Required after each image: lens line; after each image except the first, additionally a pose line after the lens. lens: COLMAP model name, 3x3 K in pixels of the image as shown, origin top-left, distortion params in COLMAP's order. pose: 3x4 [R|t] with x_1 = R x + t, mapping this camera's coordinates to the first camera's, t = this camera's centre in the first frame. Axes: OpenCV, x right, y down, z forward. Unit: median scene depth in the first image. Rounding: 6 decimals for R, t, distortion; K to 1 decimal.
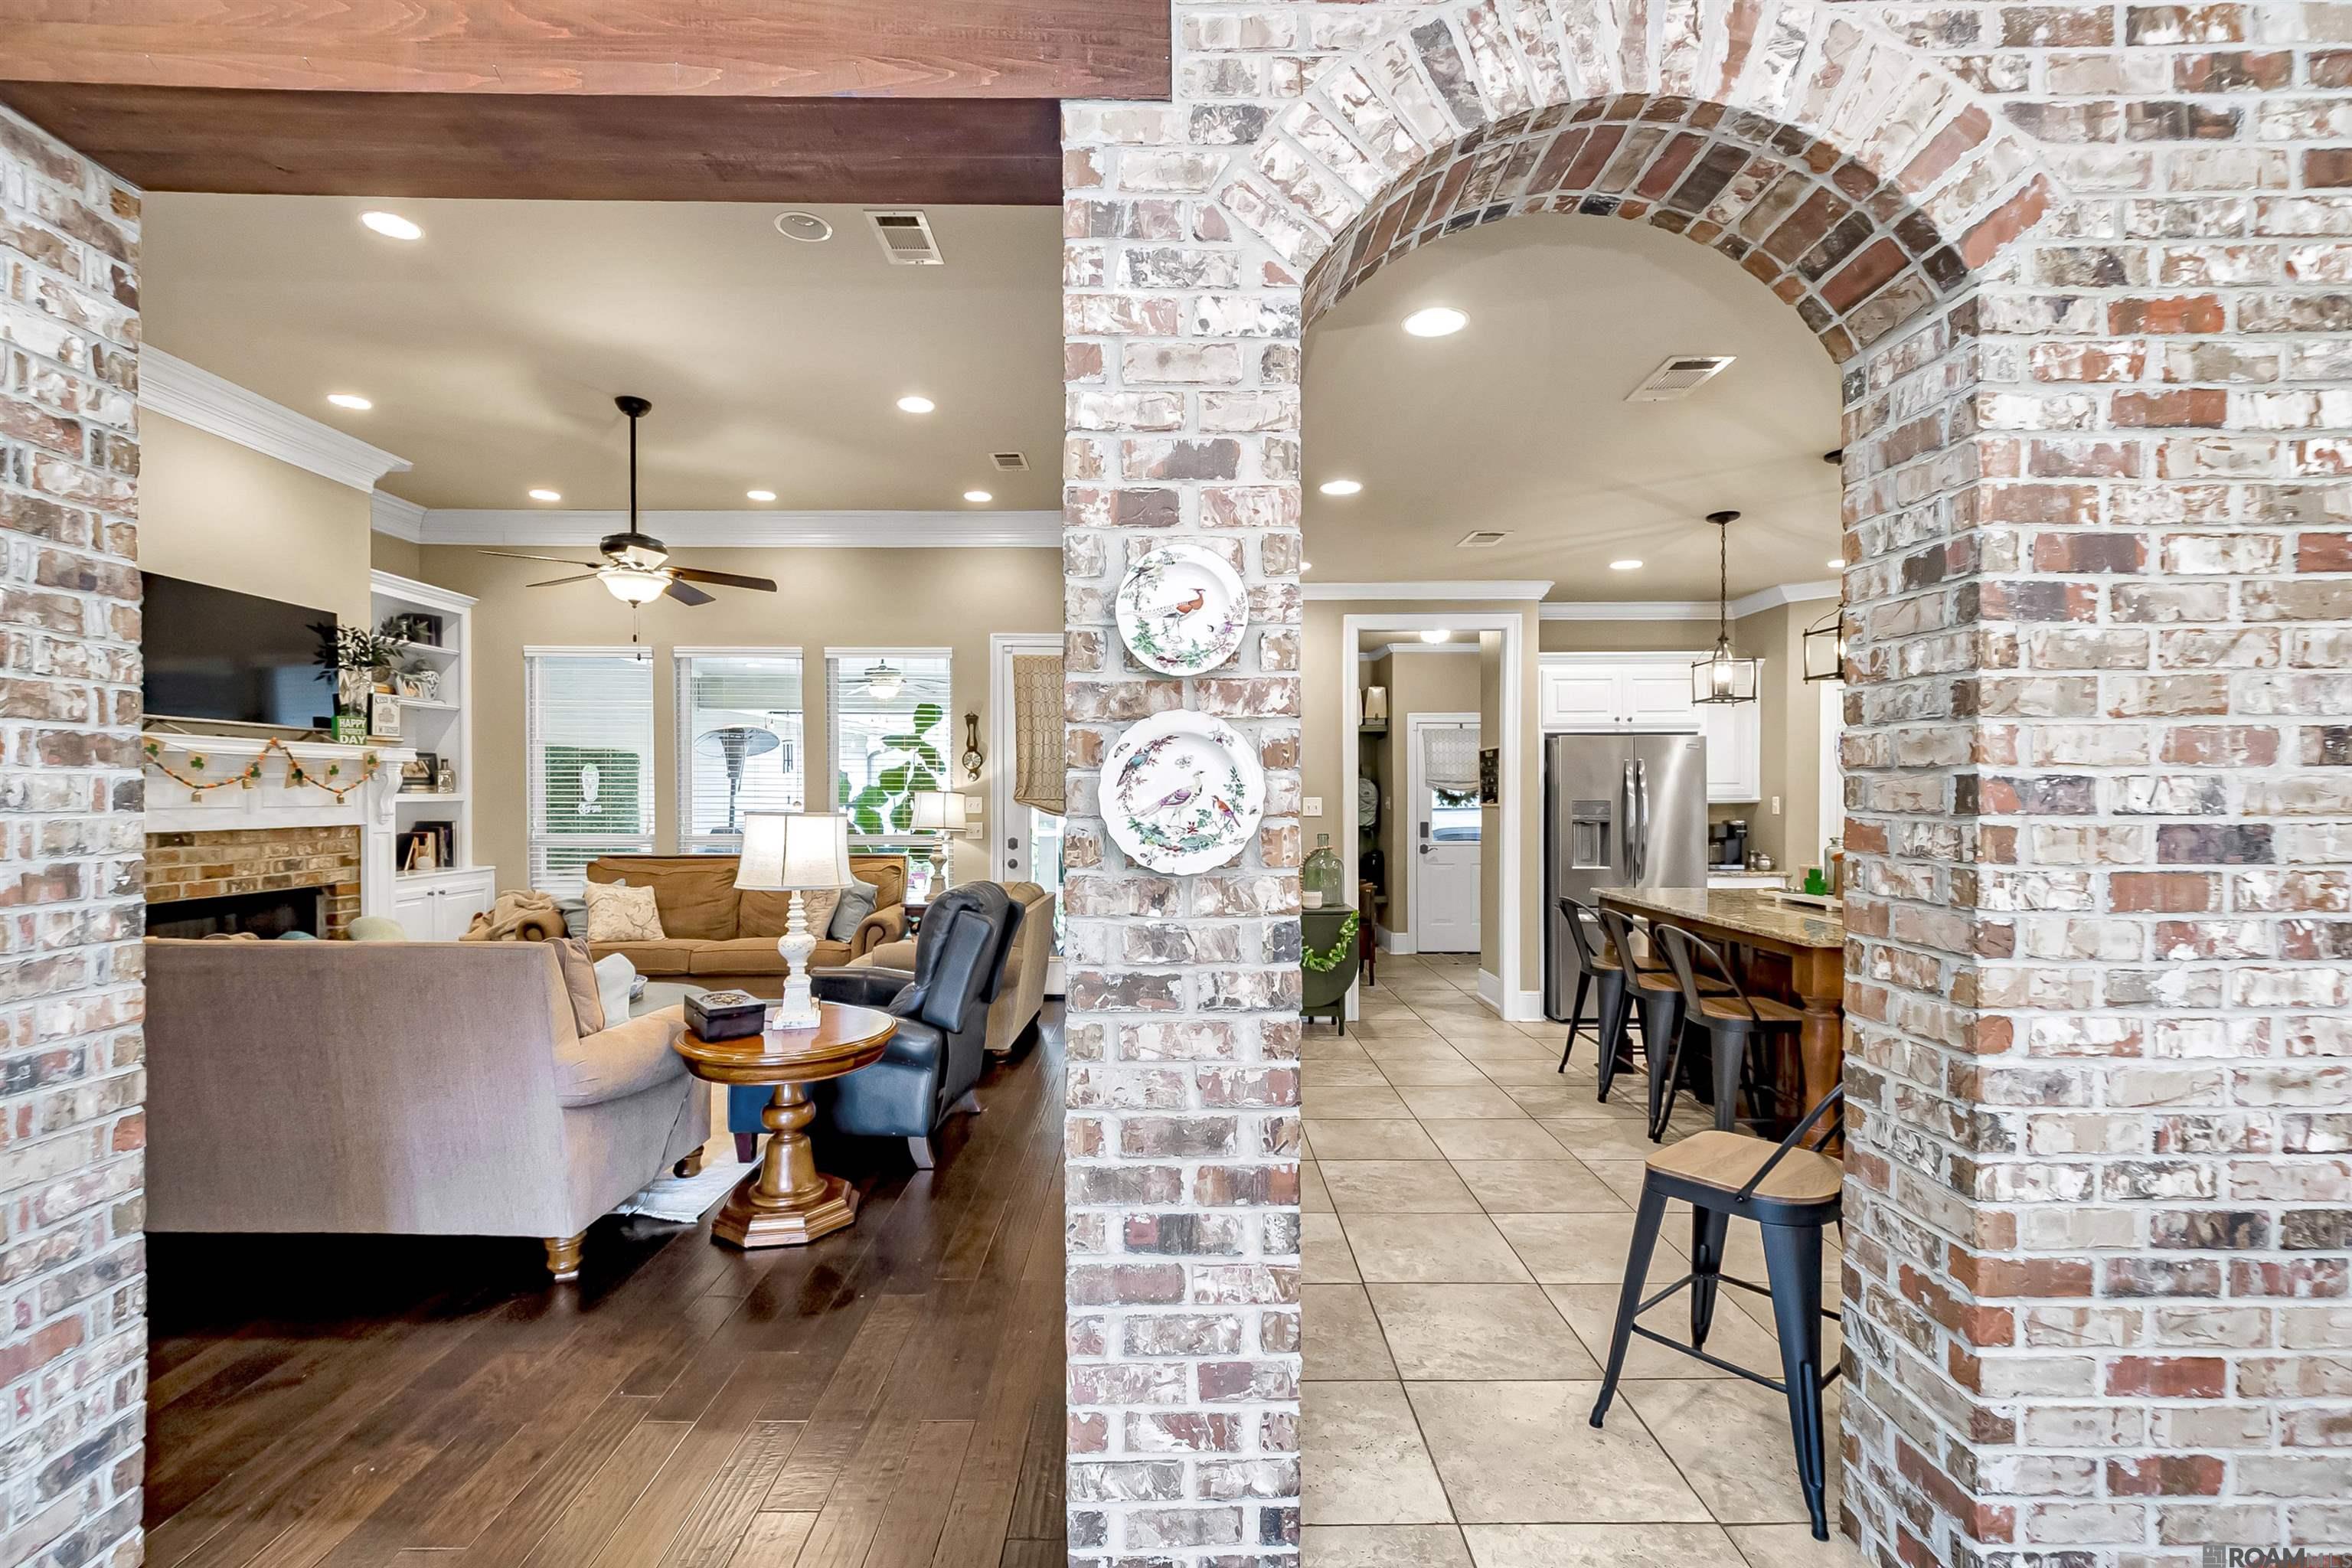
lens RADIAL K [[1142.6, 0, 1164.0], [0, 1142.6, 789.1], [0, 0, 1]] dist [0.000074, 0.002063]
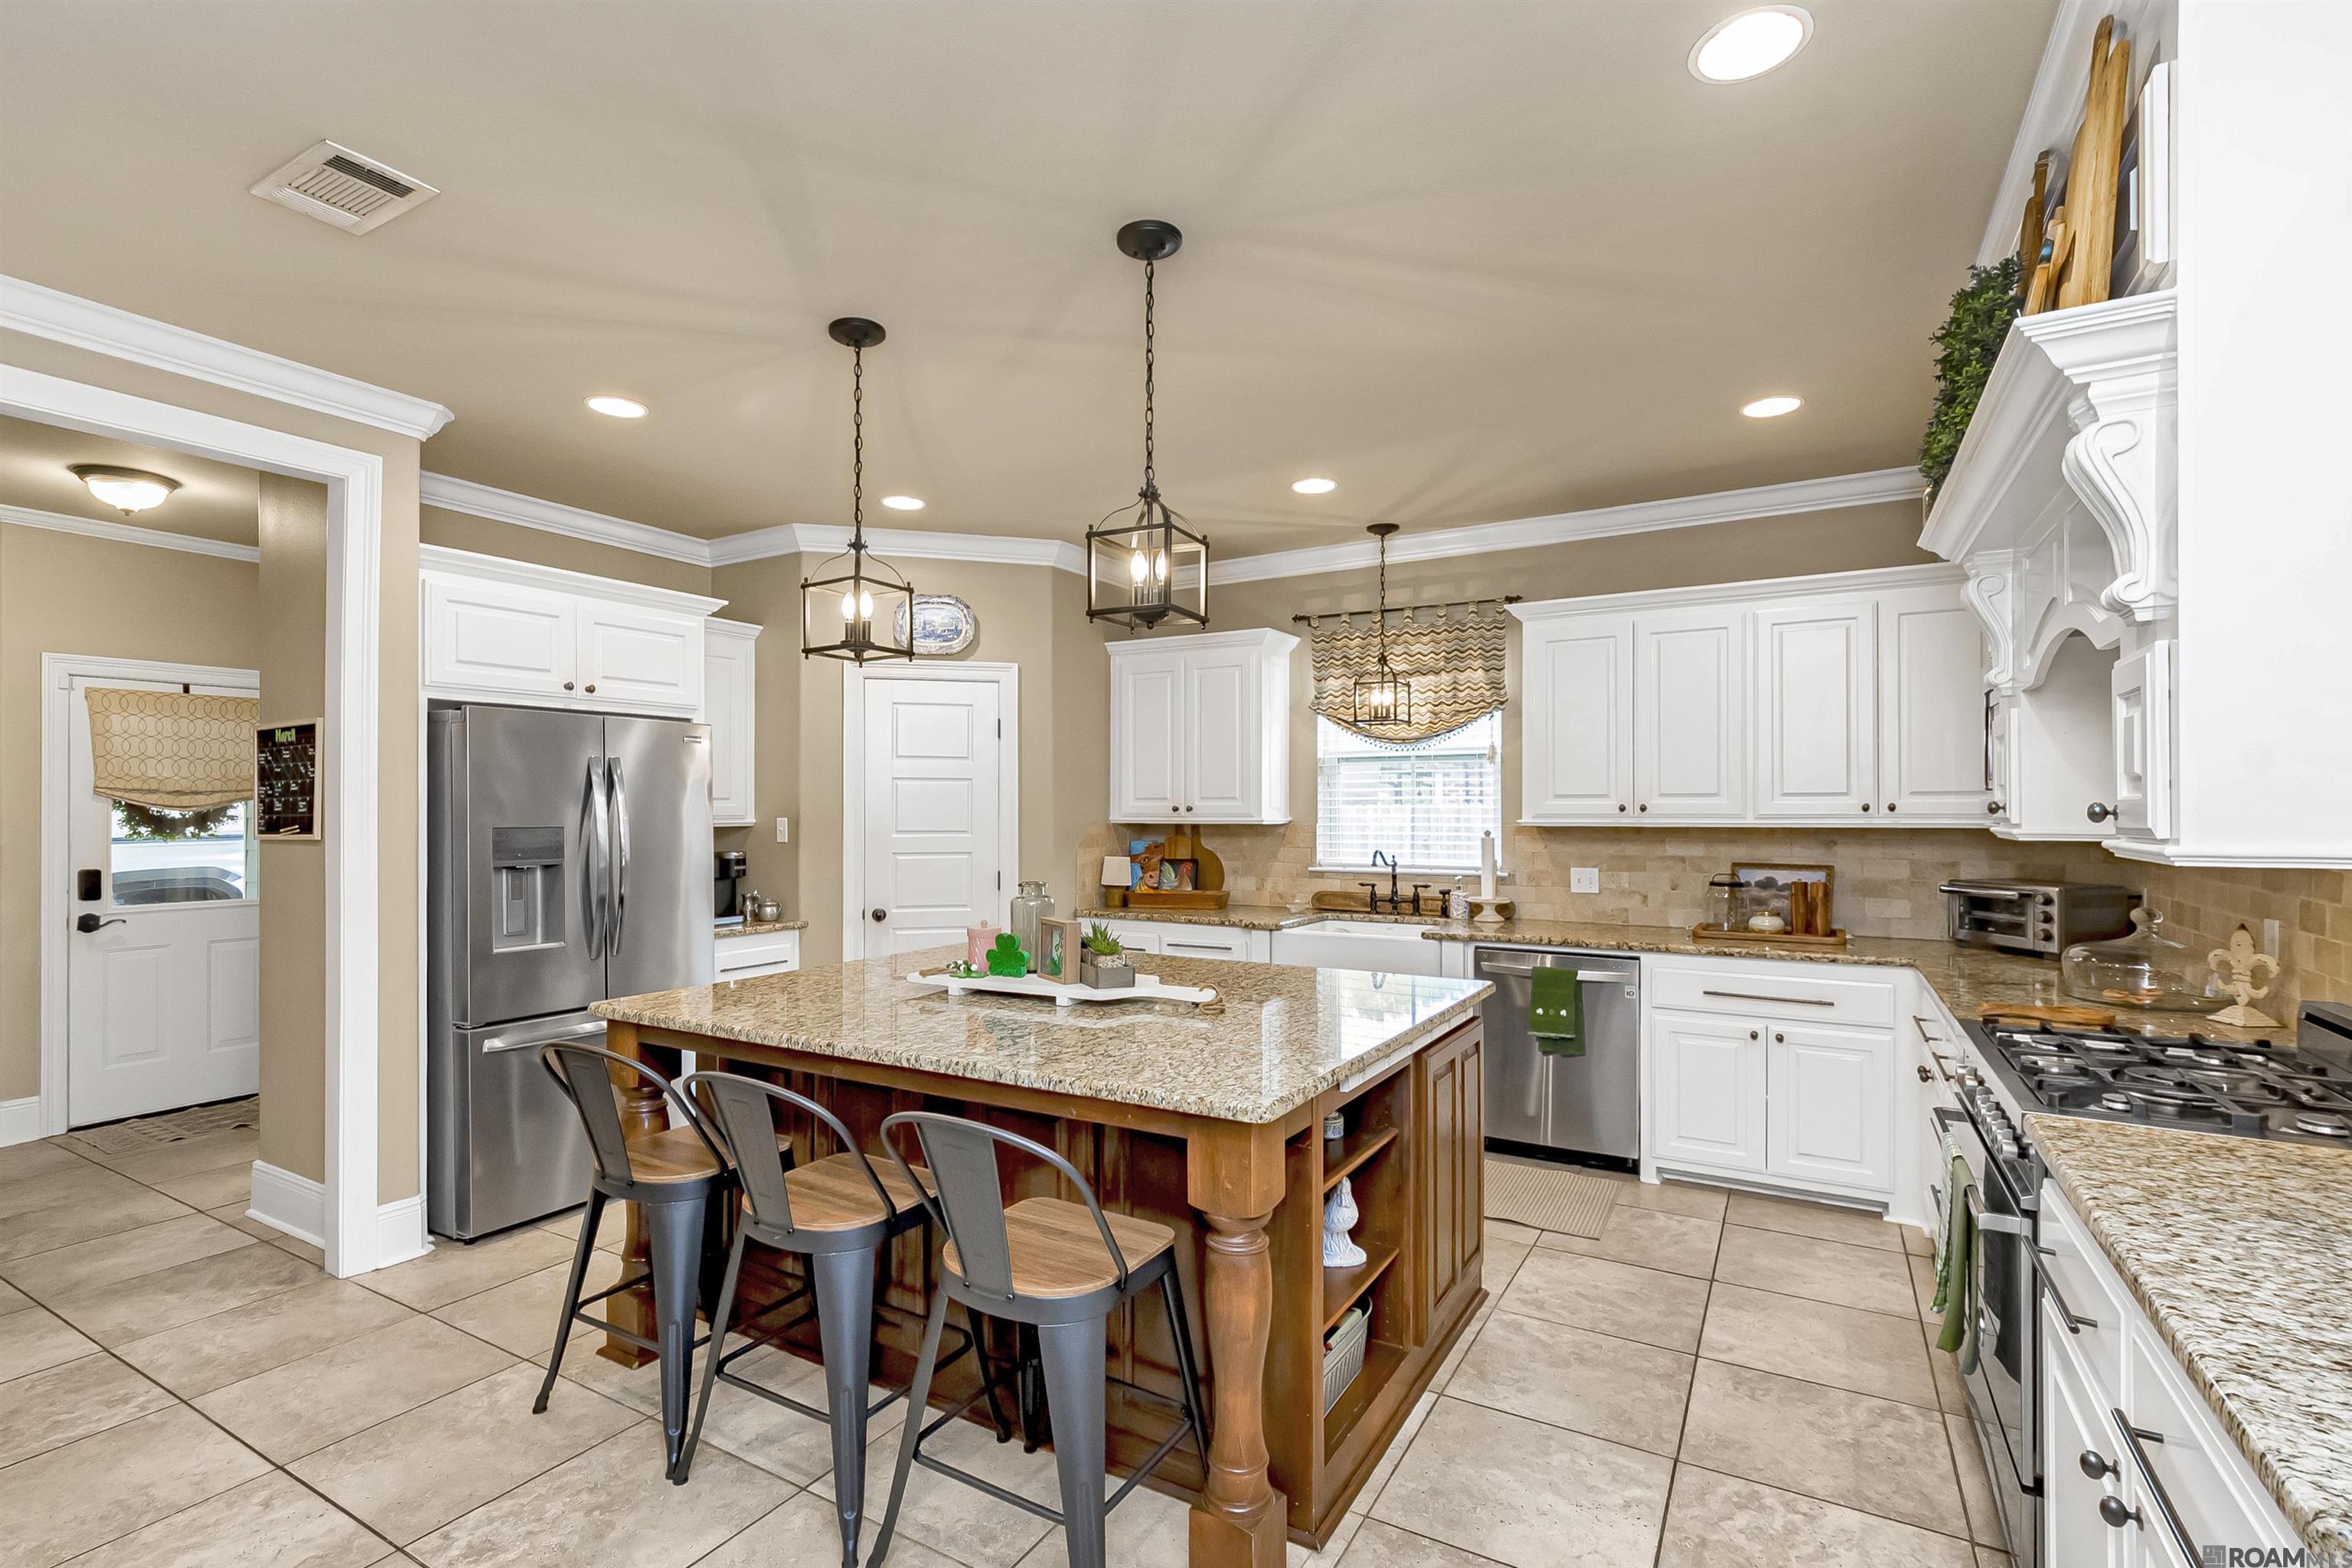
lens RADIAL K [[1082.0, 0, 1177.5], [0, 1082.0, 806.4], [0, 0, 1]] dist [0.002608, 0.000277]
pose [[0.517124, 0.002621, 0.855907, 0.312026], [-0.001380, 0.999997, -0.002228, 0.002986], [-0.855909, -0.000029, 0.517126, 1.634803]]
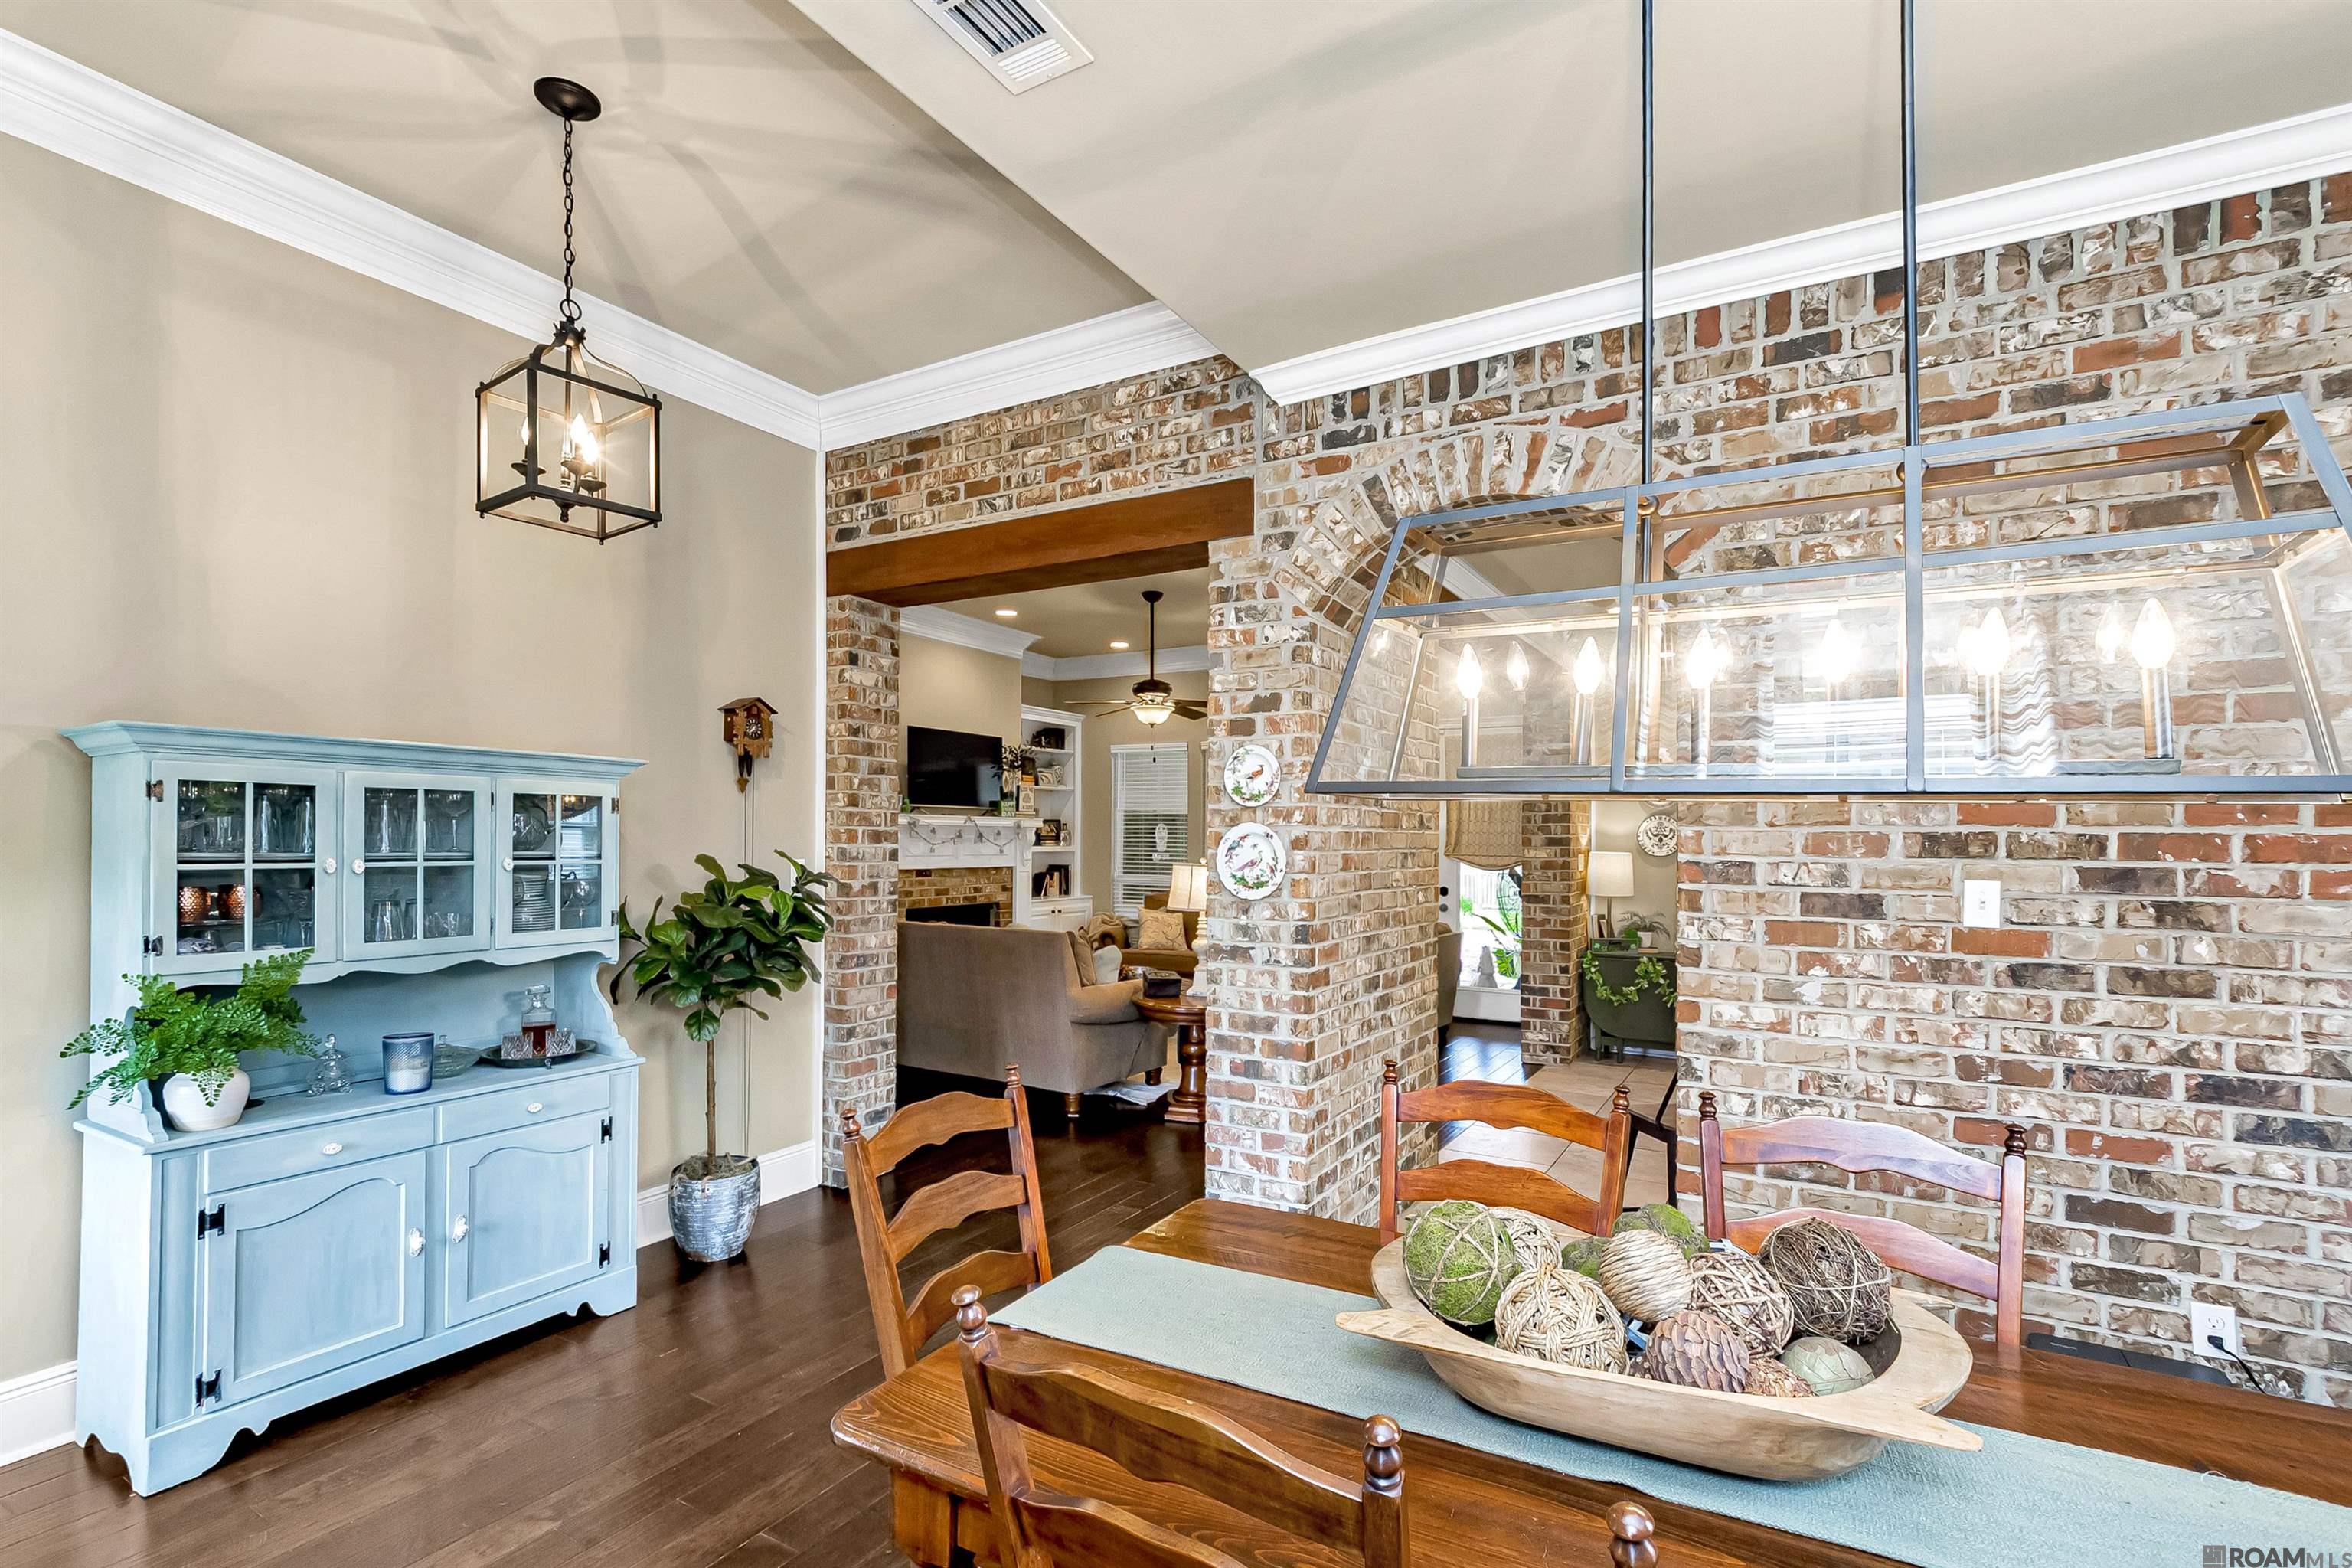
lens RADIAL K [[1147.1, 0, 1105.3], [0, 1147.1, 846.6], [0, 0, 1]] dist [0.018018, -0.000631]
pose [[0.837053, 0.012536, -0.546977, 0.937555], [-0.008618, 0.999916, 0.009728, -0.041361], [0.547053, -0.003429, 0.837091, -0.923941]]
